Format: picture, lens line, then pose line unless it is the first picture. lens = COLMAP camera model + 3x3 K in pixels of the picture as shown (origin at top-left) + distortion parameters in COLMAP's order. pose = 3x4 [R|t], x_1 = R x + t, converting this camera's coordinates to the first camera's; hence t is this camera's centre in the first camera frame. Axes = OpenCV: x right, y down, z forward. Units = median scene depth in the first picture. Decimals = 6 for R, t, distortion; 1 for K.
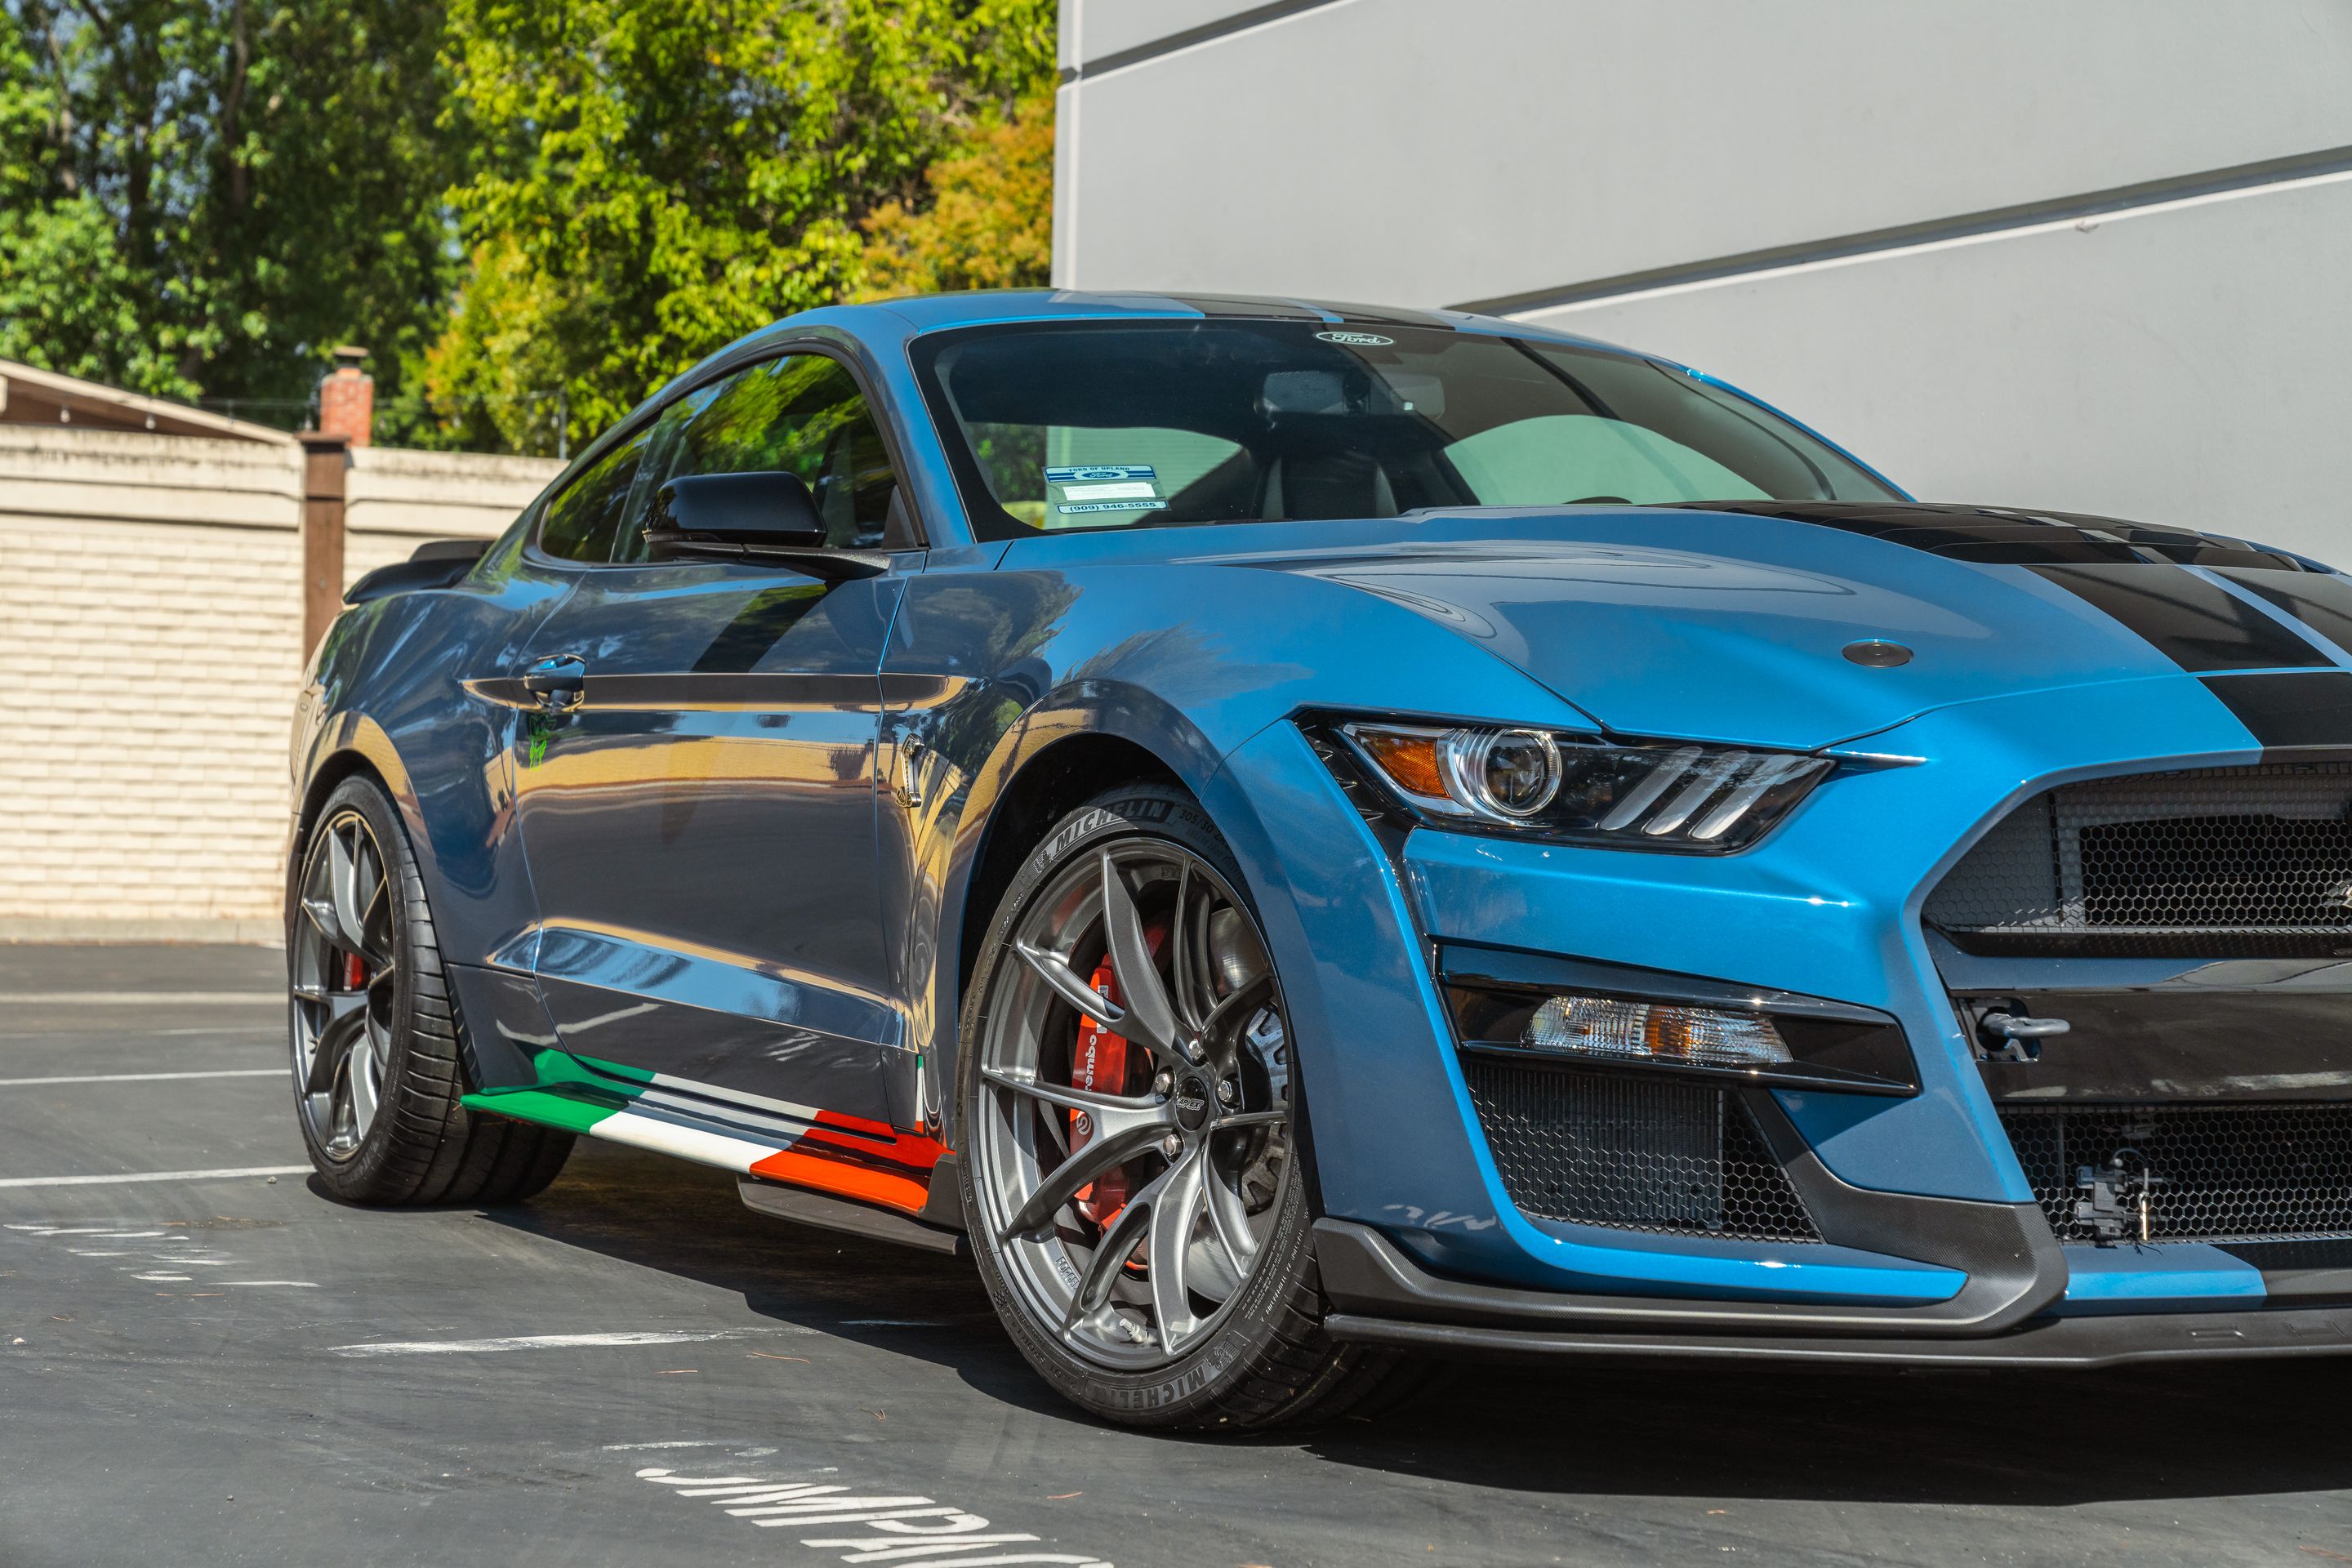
lens RADIAL K [[4570.0, 0, 1112.0], [0, 4570.0, 786.9], [0, 0, 1]] dist [0.021967, 0.255088]
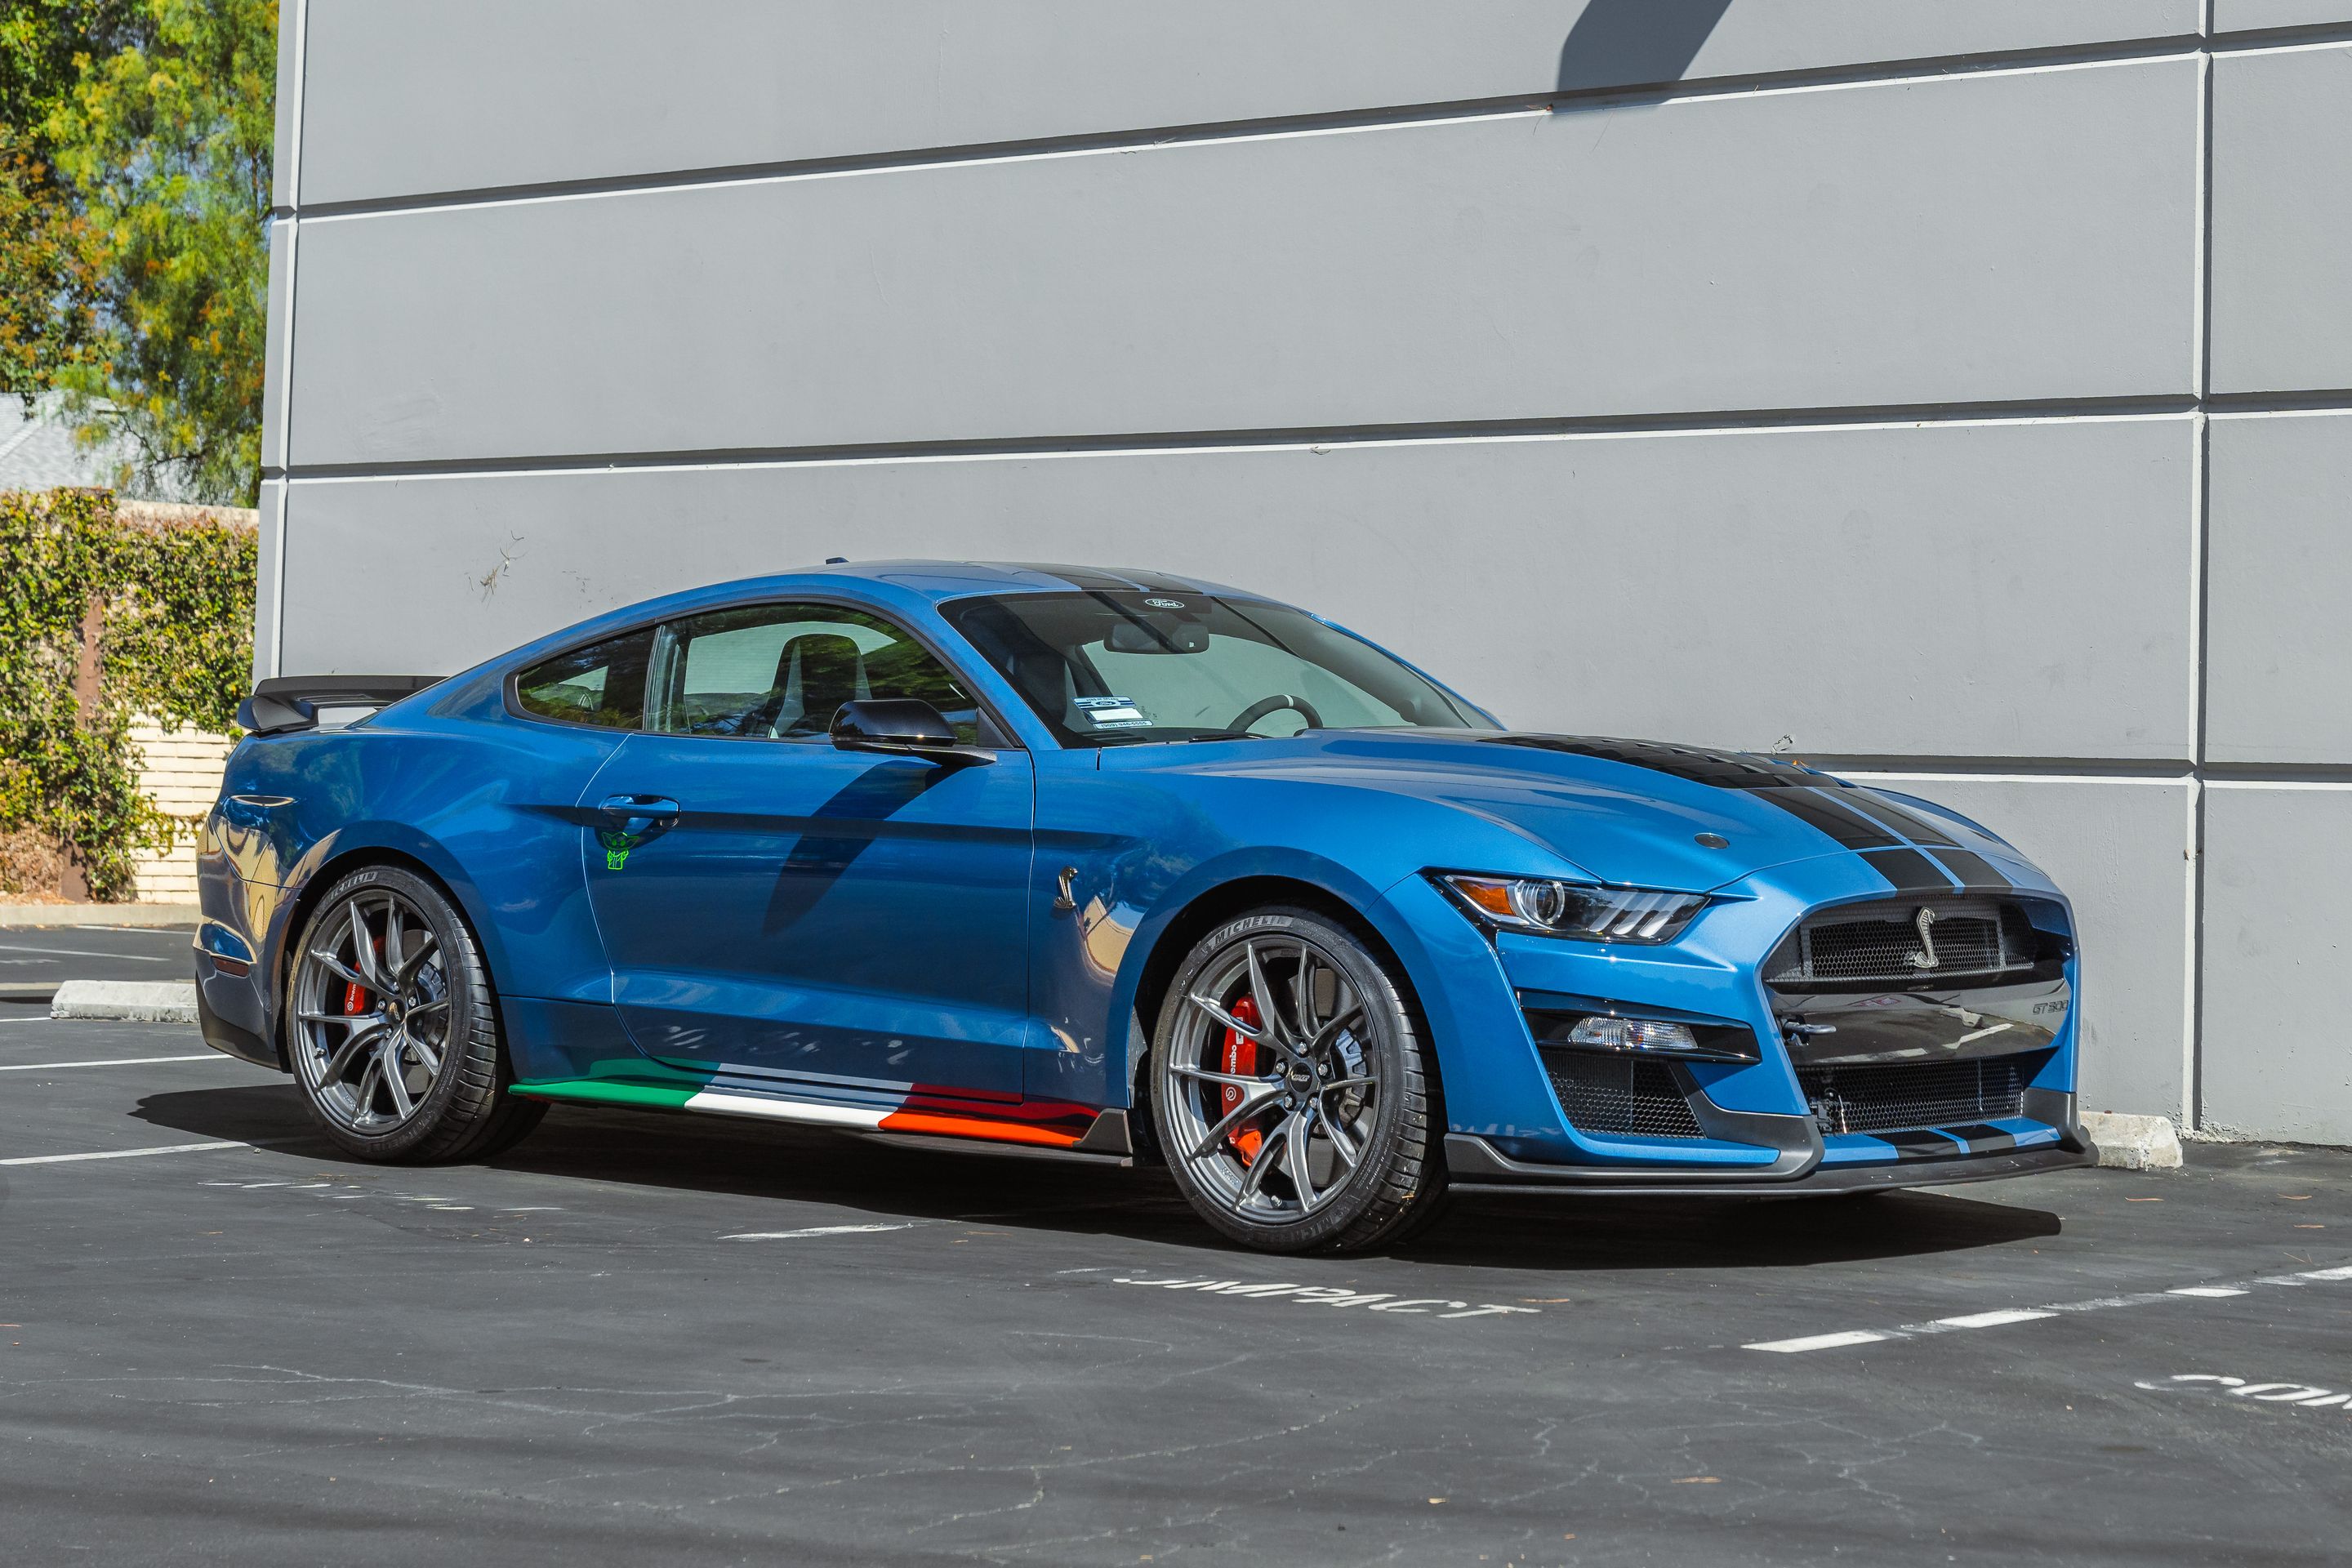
lens RADIAL K [[5135.3, 0, 1176.0], [0, 5135.3, 784.0], [0, 0, 1]] dist [-0.054791, 0.315147]
pose [[0.933647, 0.000134, 0.358193, -0.799118], [-0.004043, 0.999940, 0.010164, -0.071500], [-0.358171, -0.010937, 0.933592, -0.936705]]
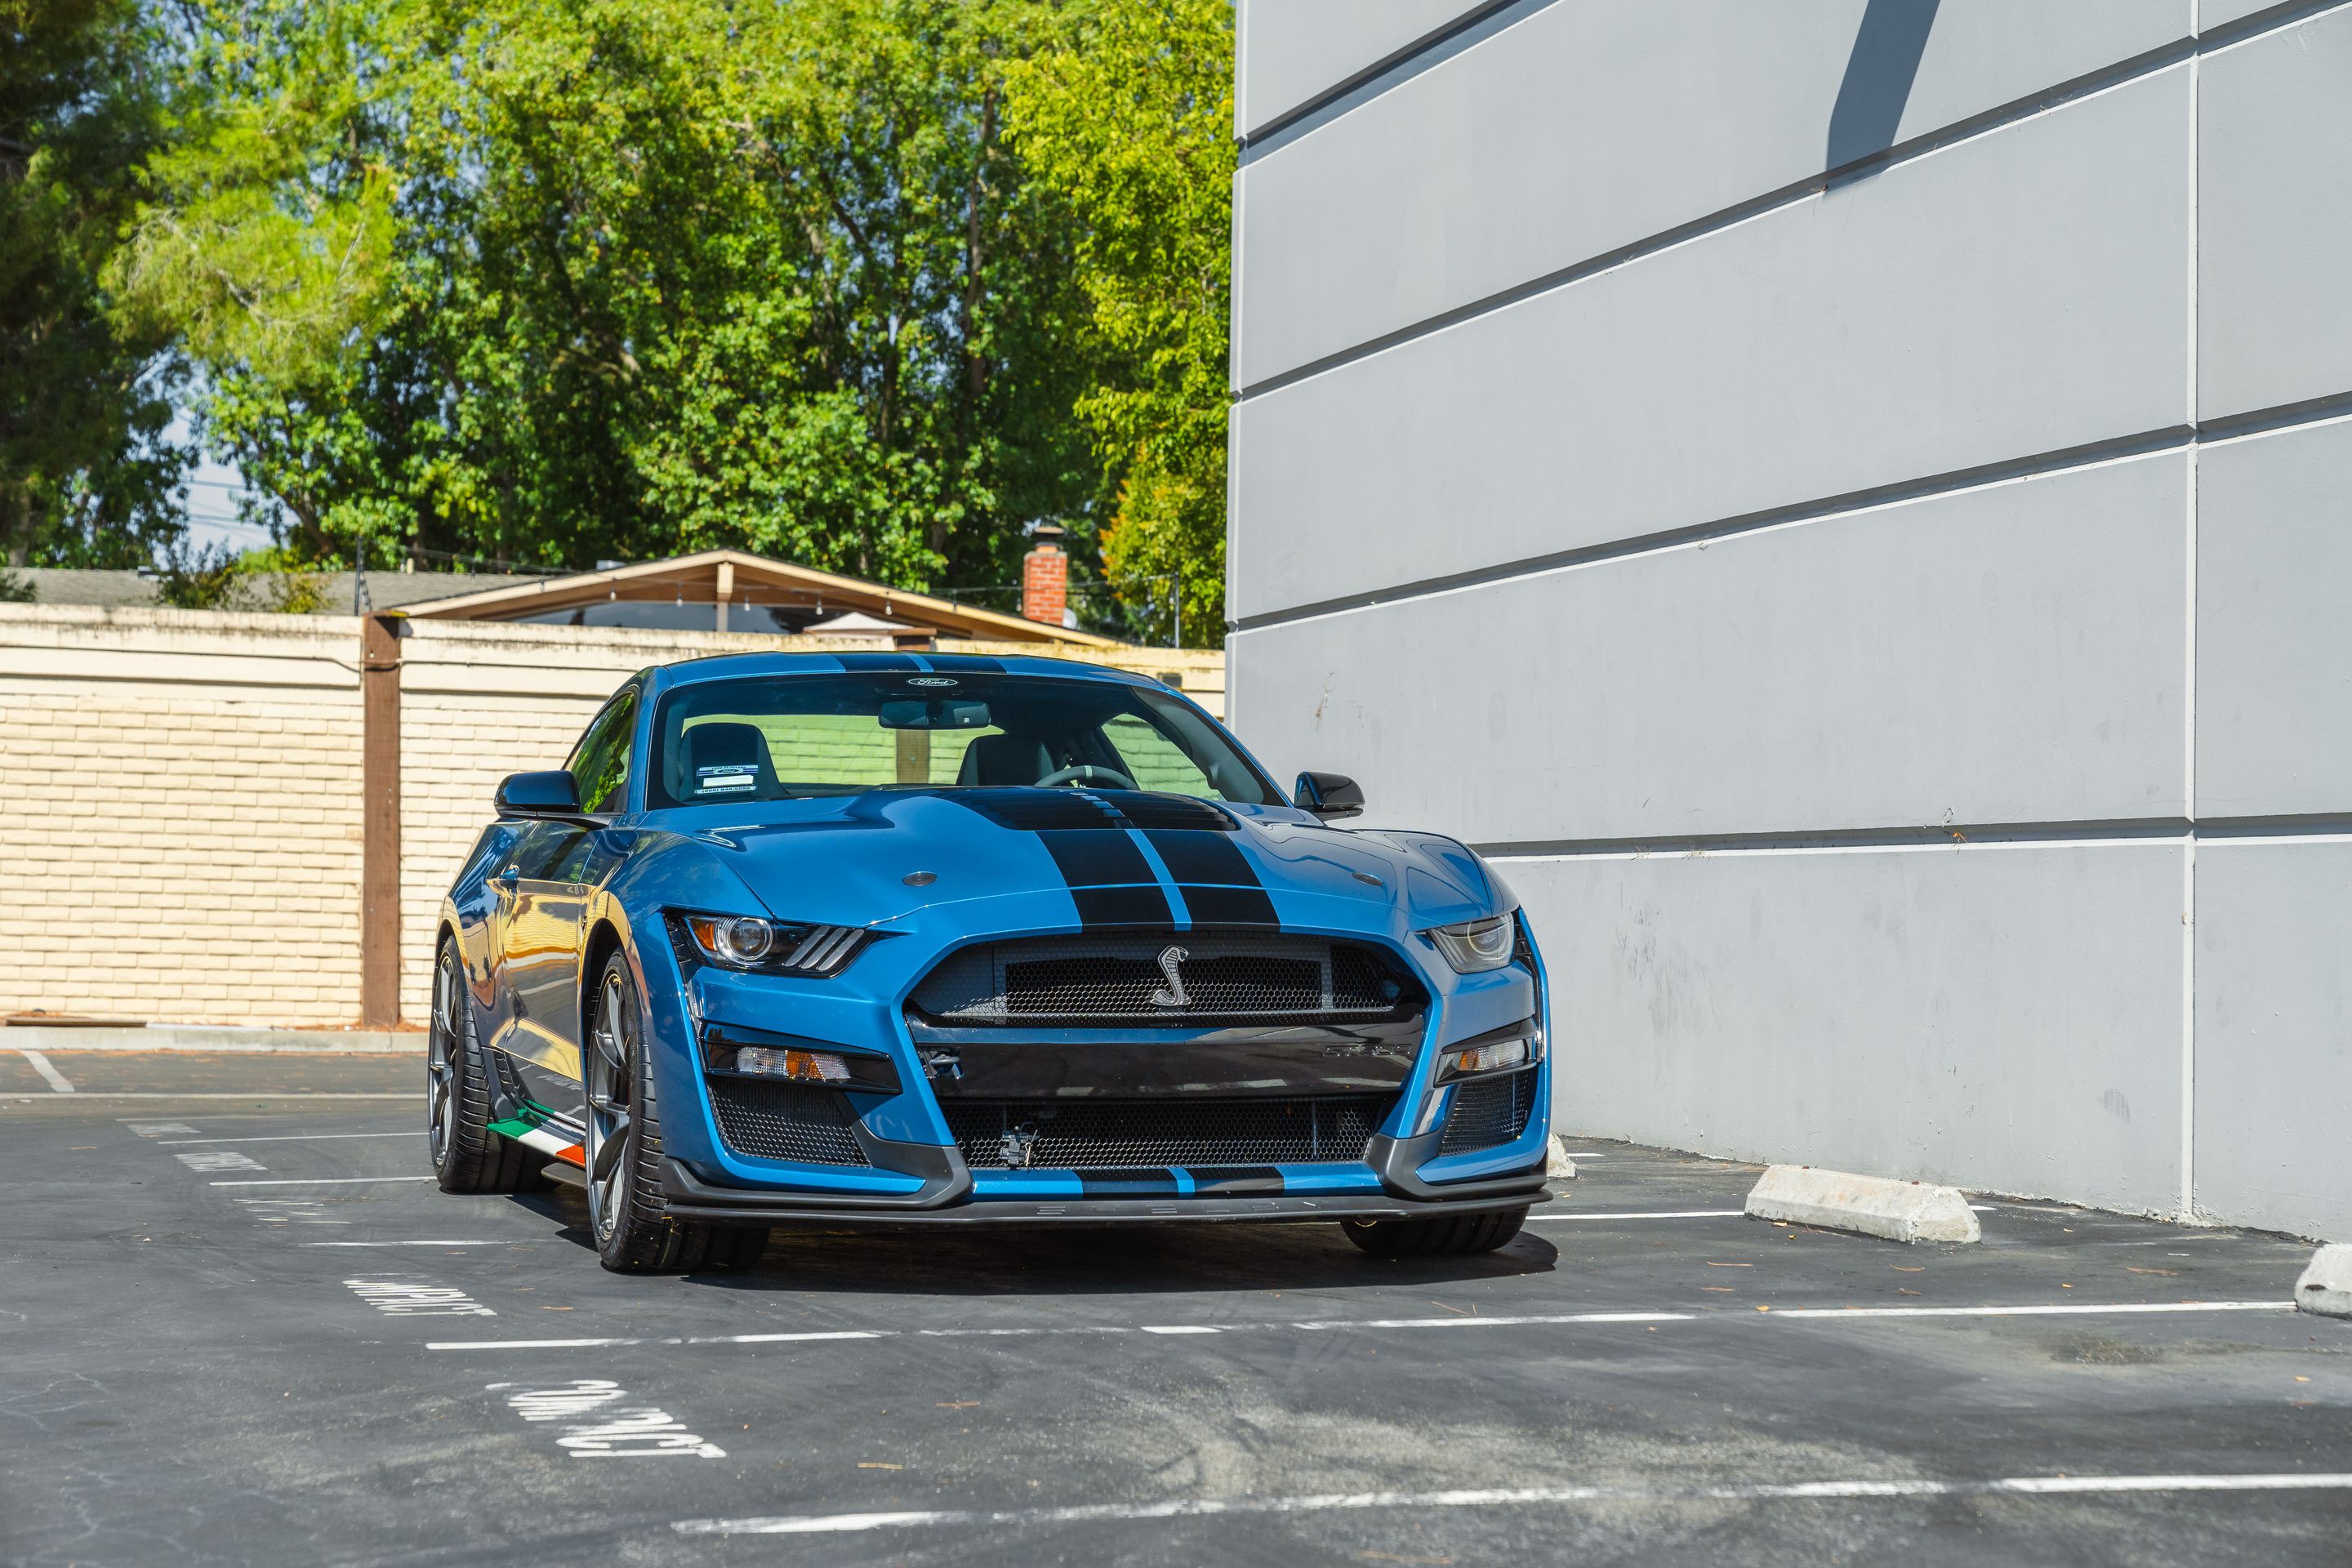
lens RADIAL K [[4500.6, 0, 1052.1], [0, 4500.6, 782.2], [0, 0, 1]] dist [0.157482, 0.135495]
pose [[0.980890, -0.011747, -0.194206, 0.580385], [0.006011, 0.999529, -0.030098, -0.011009], [0.194468, 0.028355, 0.980499, -0.900468]]
